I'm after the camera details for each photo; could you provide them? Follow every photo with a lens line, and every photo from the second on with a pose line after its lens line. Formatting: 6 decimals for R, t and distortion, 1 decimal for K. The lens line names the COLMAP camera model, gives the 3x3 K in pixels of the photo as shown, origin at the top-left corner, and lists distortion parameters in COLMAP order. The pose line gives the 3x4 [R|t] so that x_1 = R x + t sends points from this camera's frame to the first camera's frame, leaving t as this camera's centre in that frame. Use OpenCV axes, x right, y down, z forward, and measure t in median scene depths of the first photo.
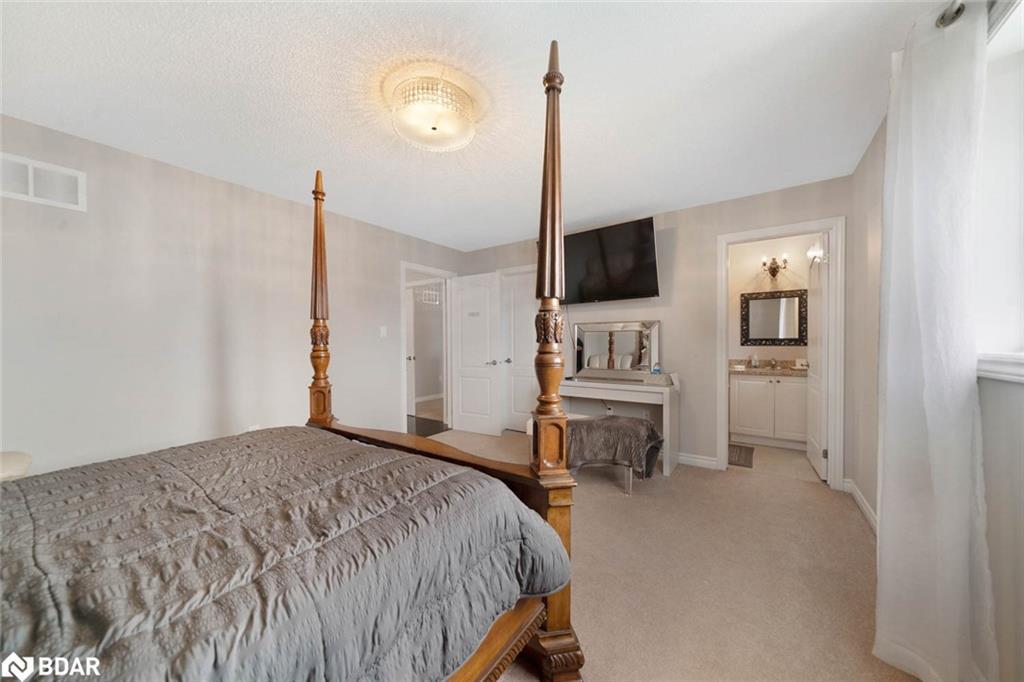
lens RADIAL K [[364.5, 0, 512.1], [0, 364.5, 345.7], [0, 0, 1]] dist [0.000938, 0.000158]
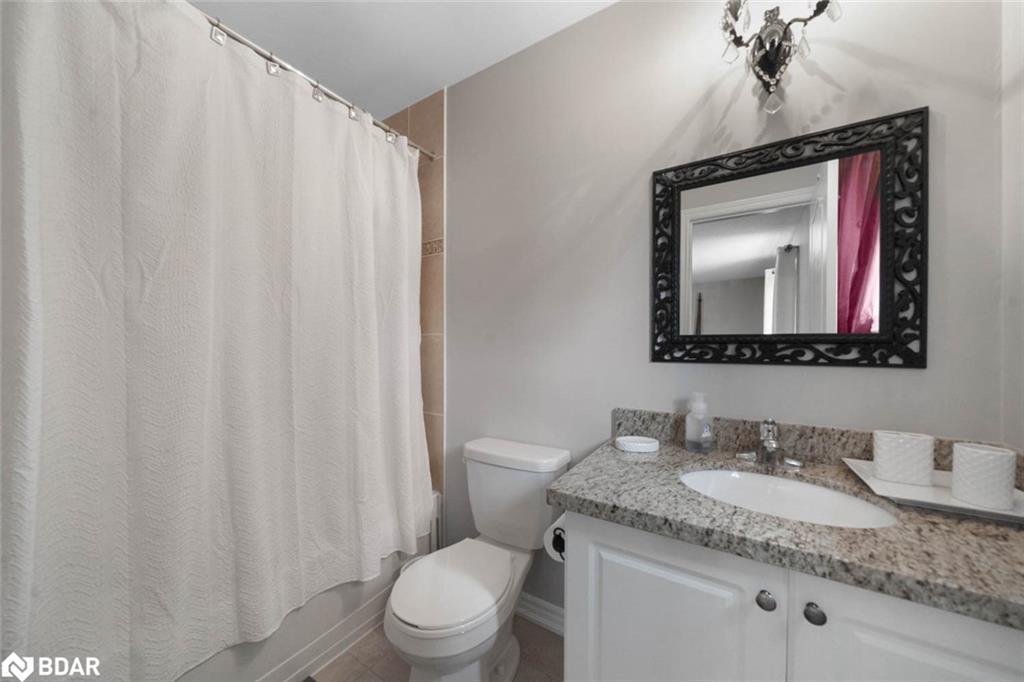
lens RADIAL K [[364.5, 0, 511.4], [0, 364.5, 343.1], [0, 0, 1]] dist [0.000938, 0.000158]
pose [[0.999124, 0.006986, 0.041270, 0.524742], [-0.006726, 0.999957, -0.006455, -0.011228], [-0.041313, 0.006172, 0.999127, 0.750015]]
